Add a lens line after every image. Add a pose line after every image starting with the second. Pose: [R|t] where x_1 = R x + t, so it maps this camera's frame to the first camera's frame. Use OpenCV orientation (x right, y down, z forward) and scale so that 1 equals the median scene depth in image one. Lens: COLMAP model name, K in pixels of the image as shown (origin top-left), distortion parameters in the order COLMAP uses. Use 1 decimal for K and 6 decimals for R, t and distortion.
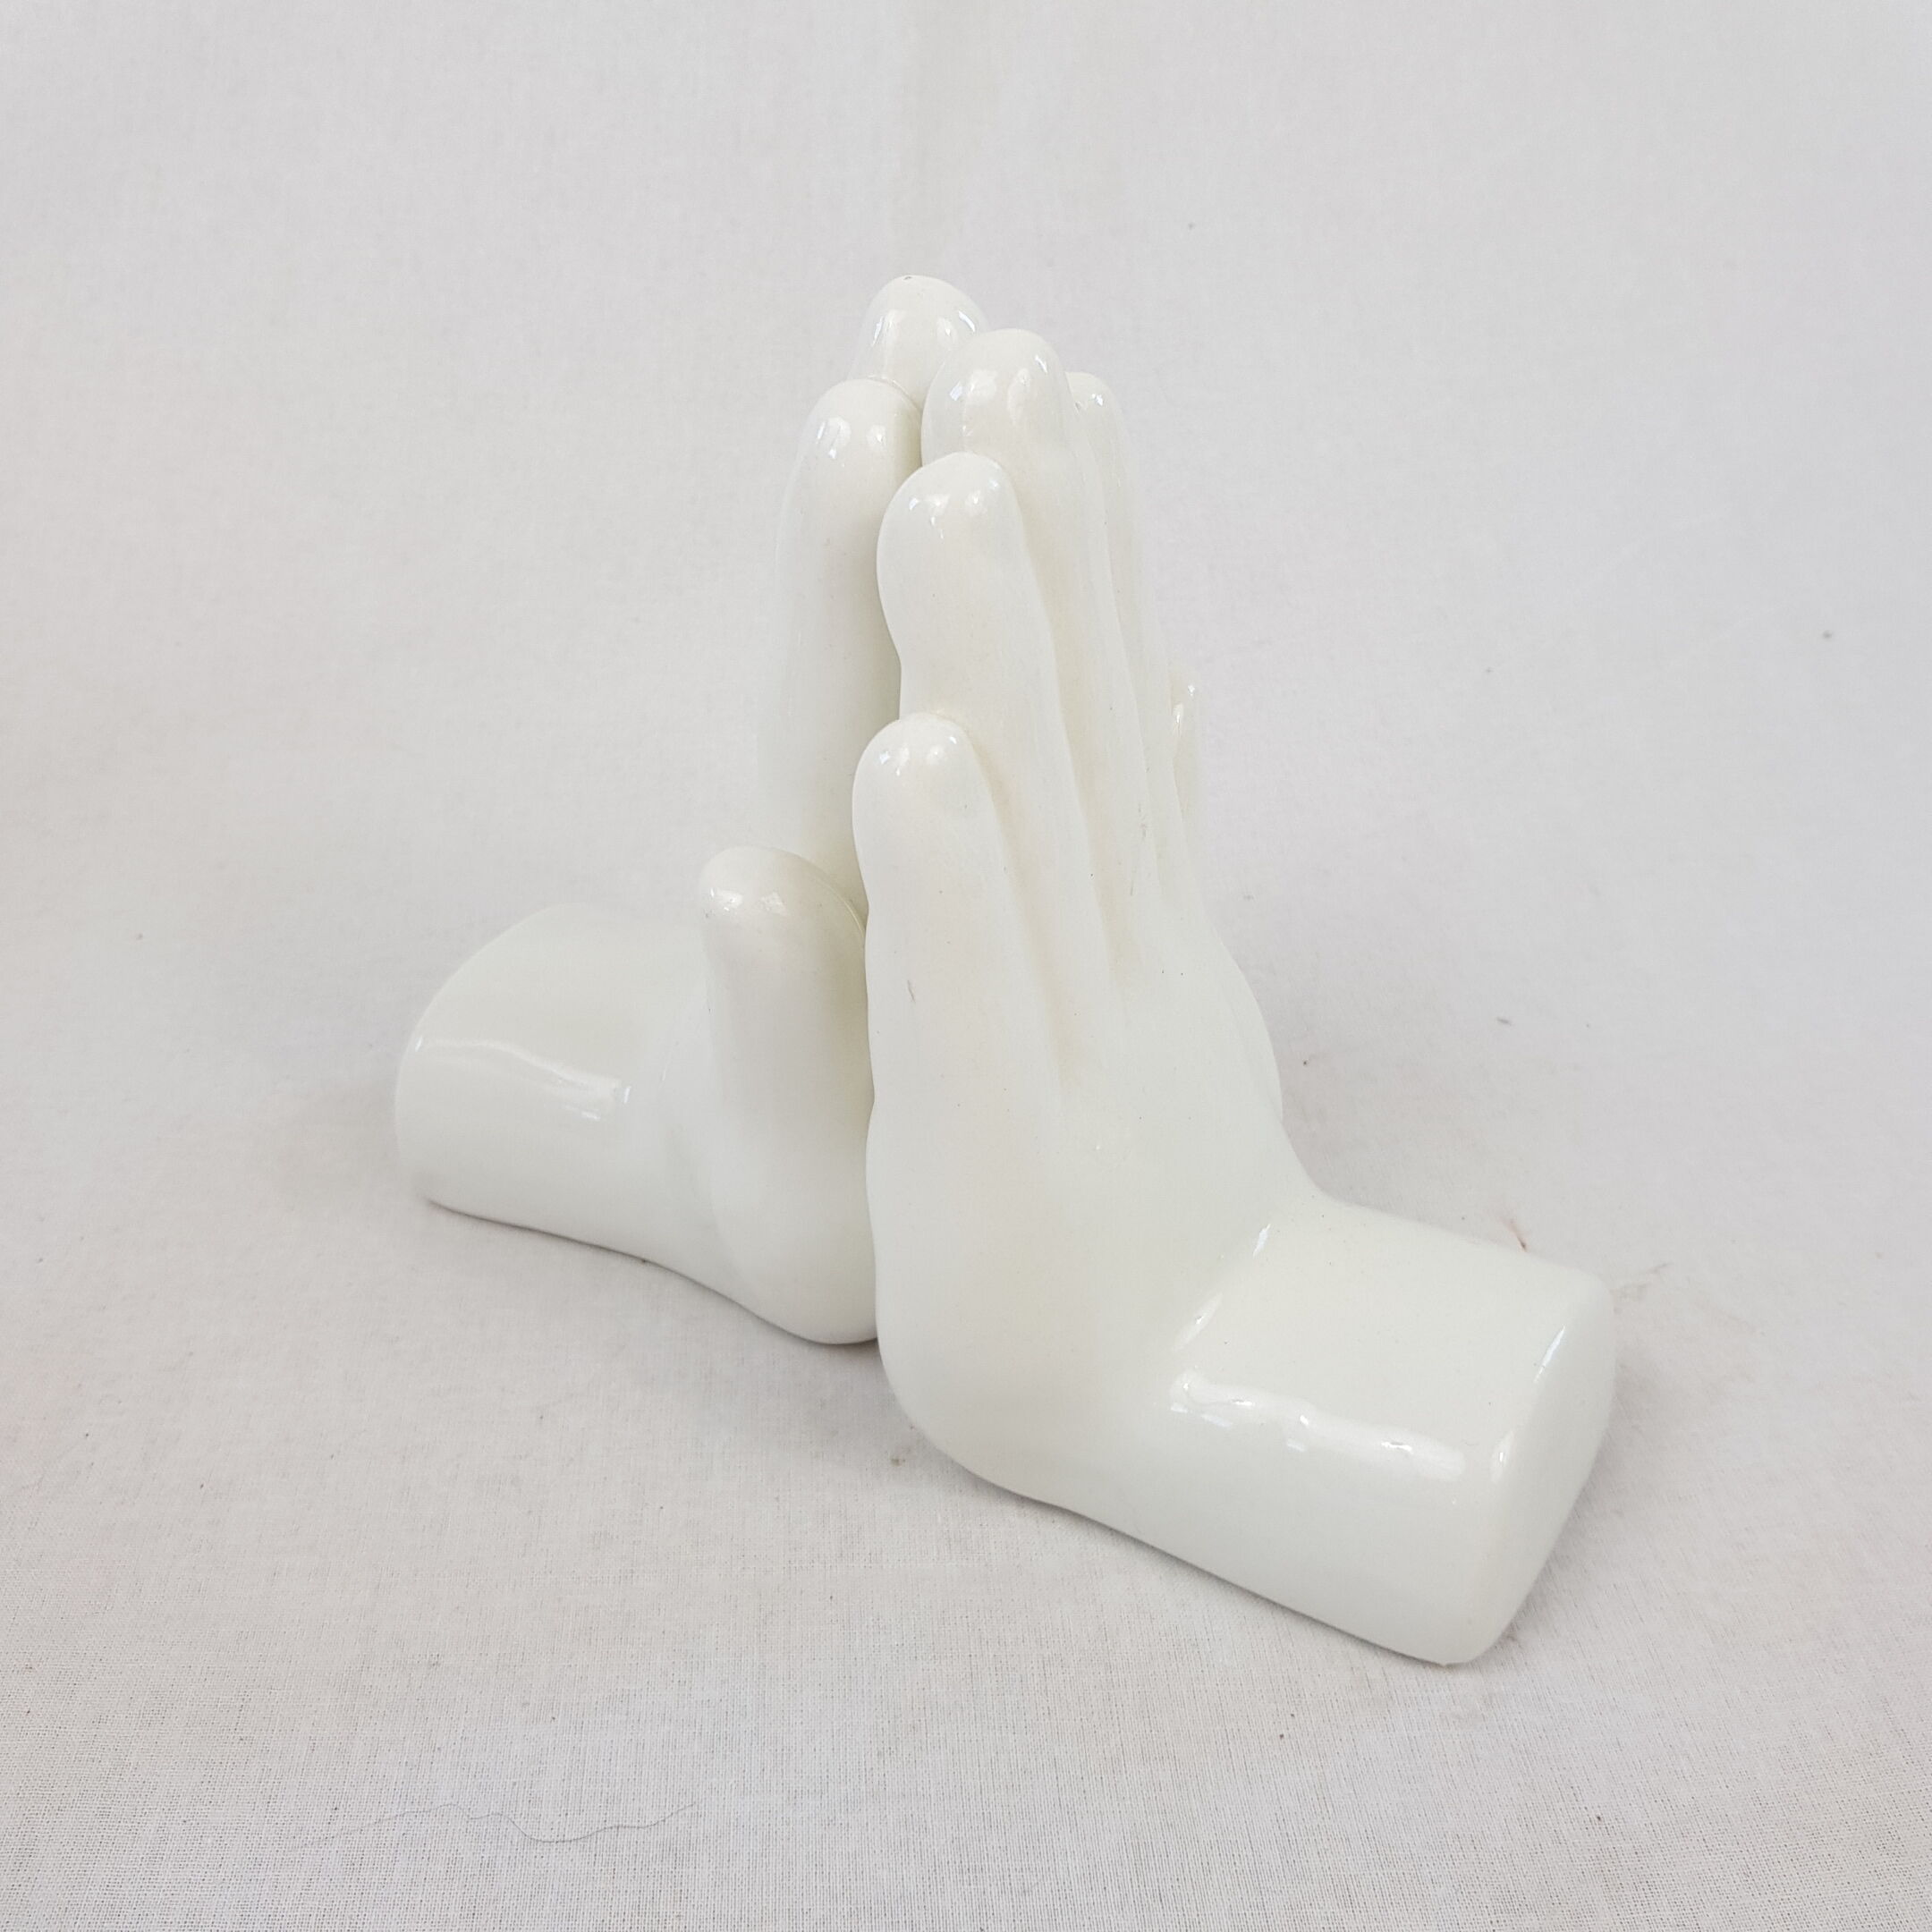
lens RADIAL K [[2047.6, 0, 968.5], [0, 2047.6, 928.9], [0, 0, 1]] dist [-0.024457, -0.034399]
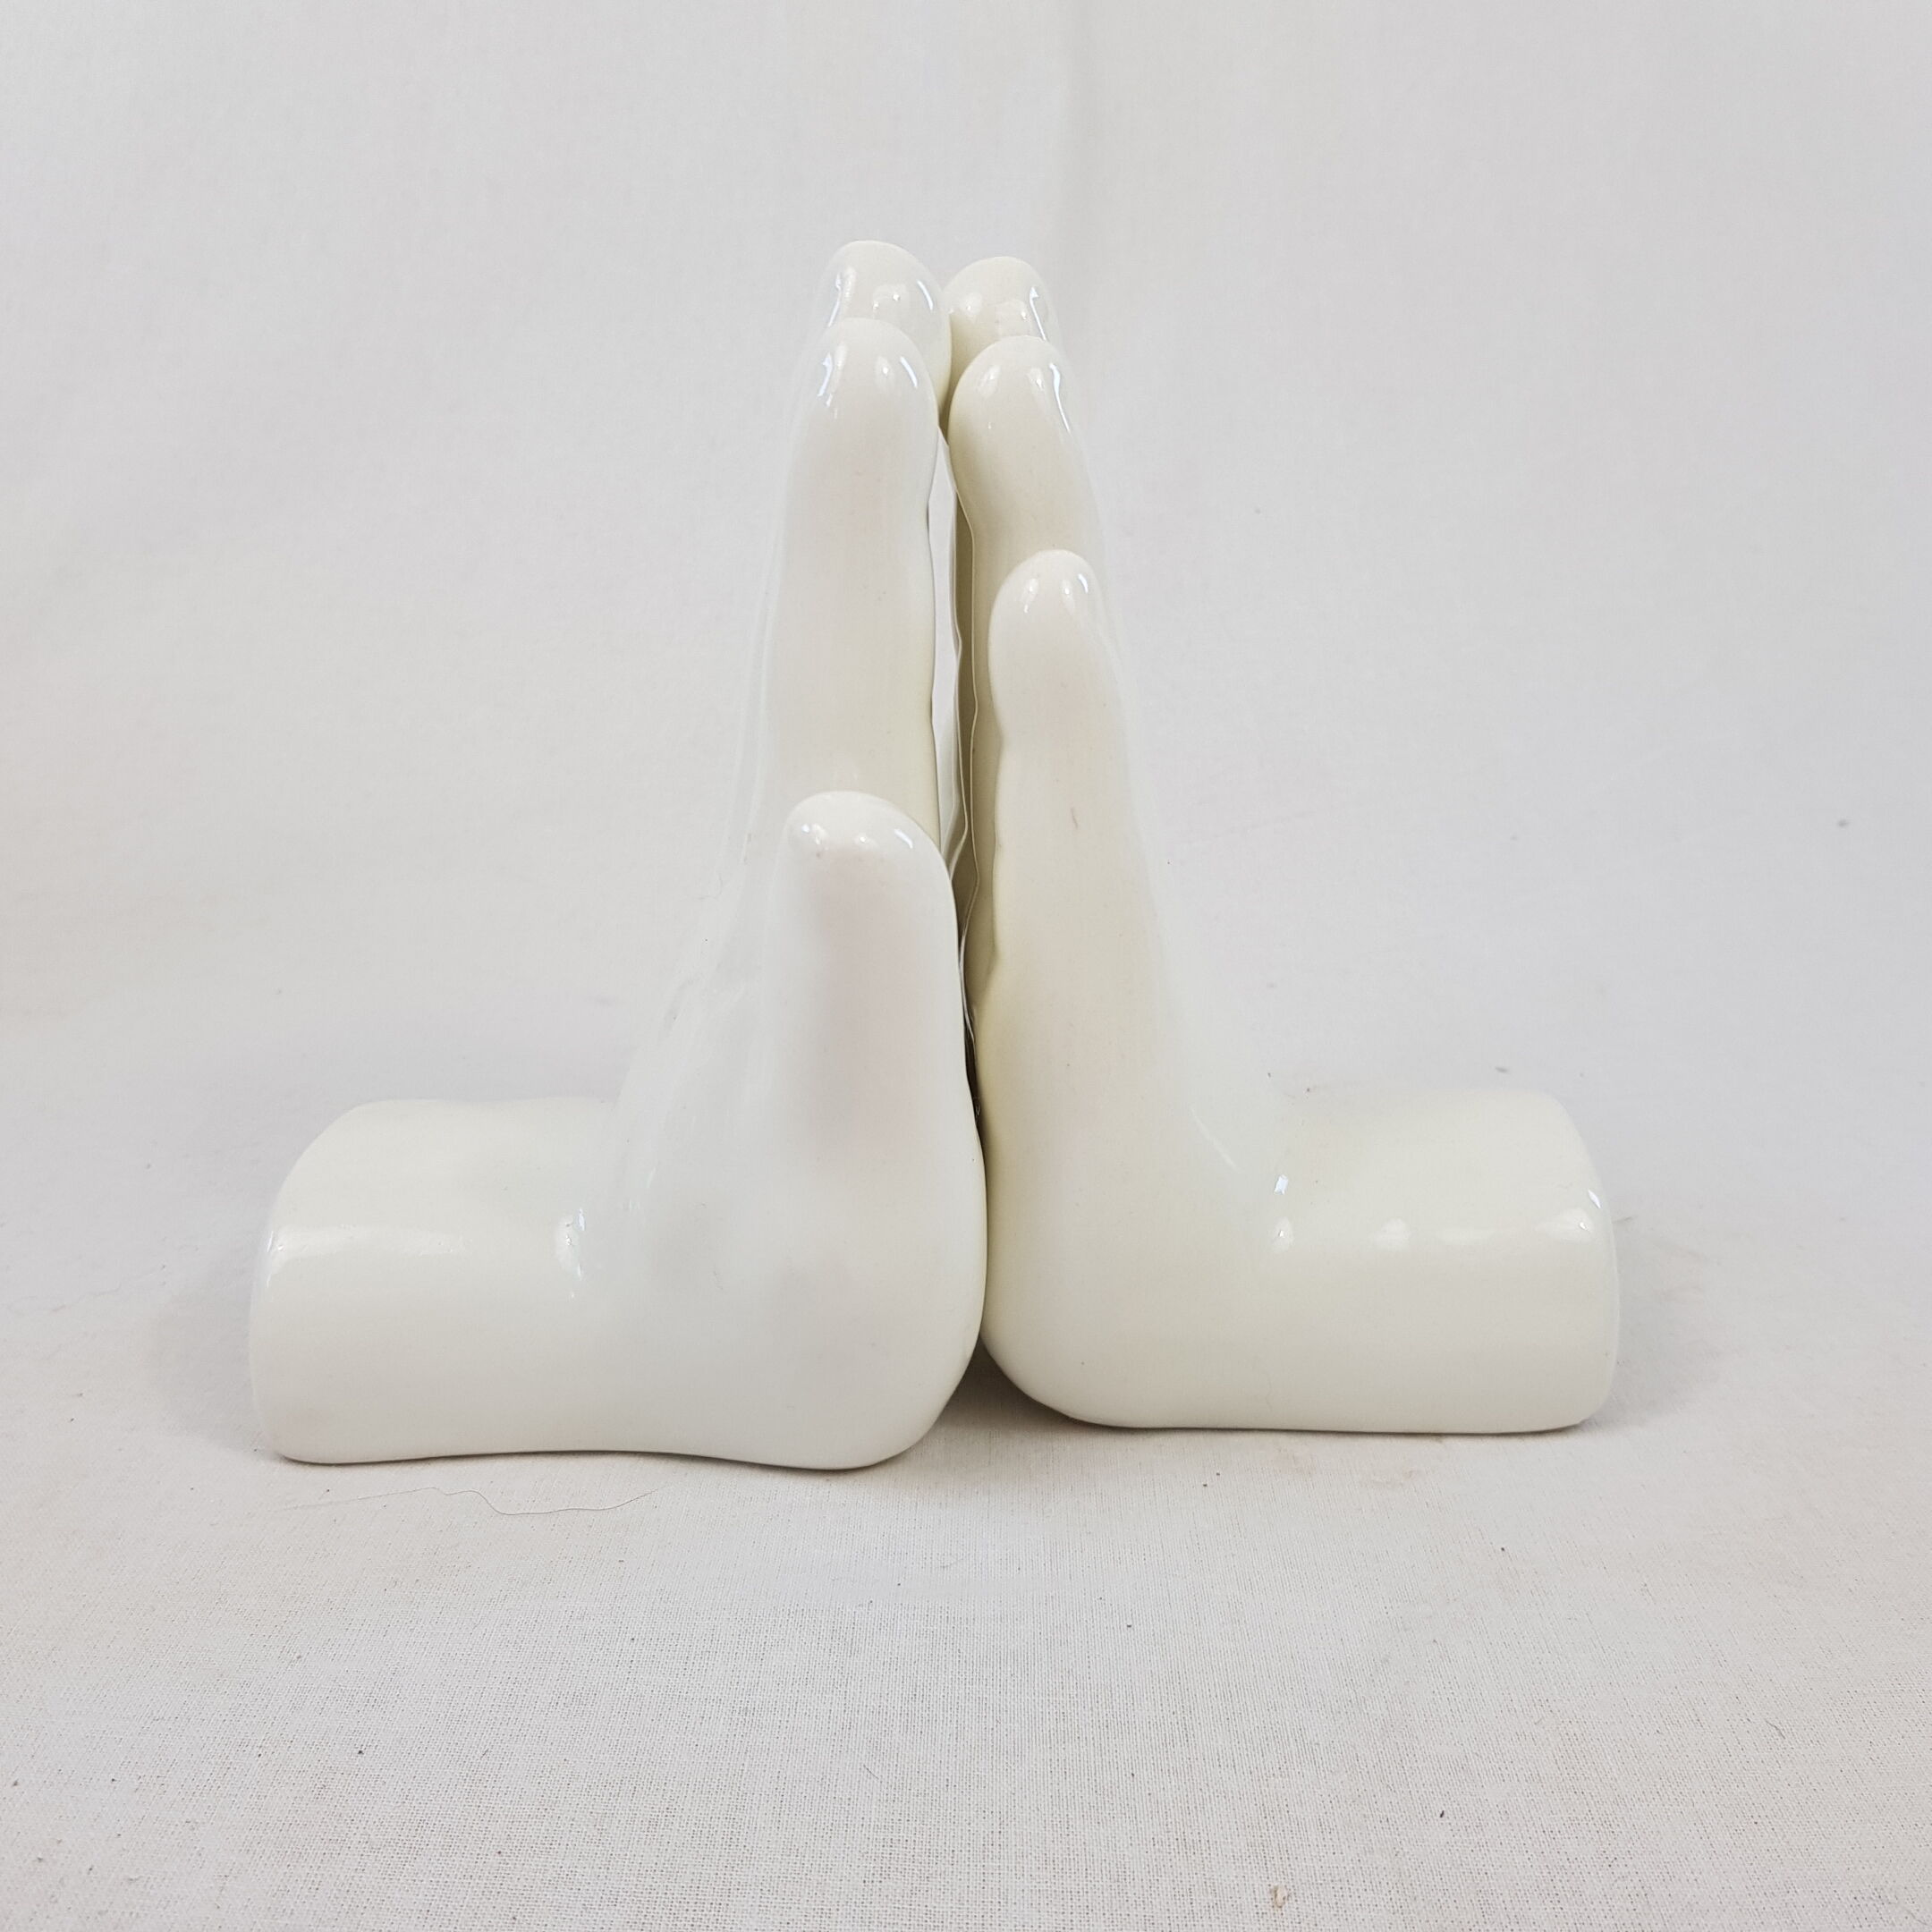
lens RADIAL K [[2019.9, 0, 964.2], [0, 2019.9, 885.5], [0, 0, 1]] dist [0.004500, -0.069126]
pose [[0.996143, 0.013840, -0.086645, 0.118797], [-0.035558, 0.966436, -0.254435, 0.377183], [0.080215, 0.256535, 0.963201, -0.104589]]
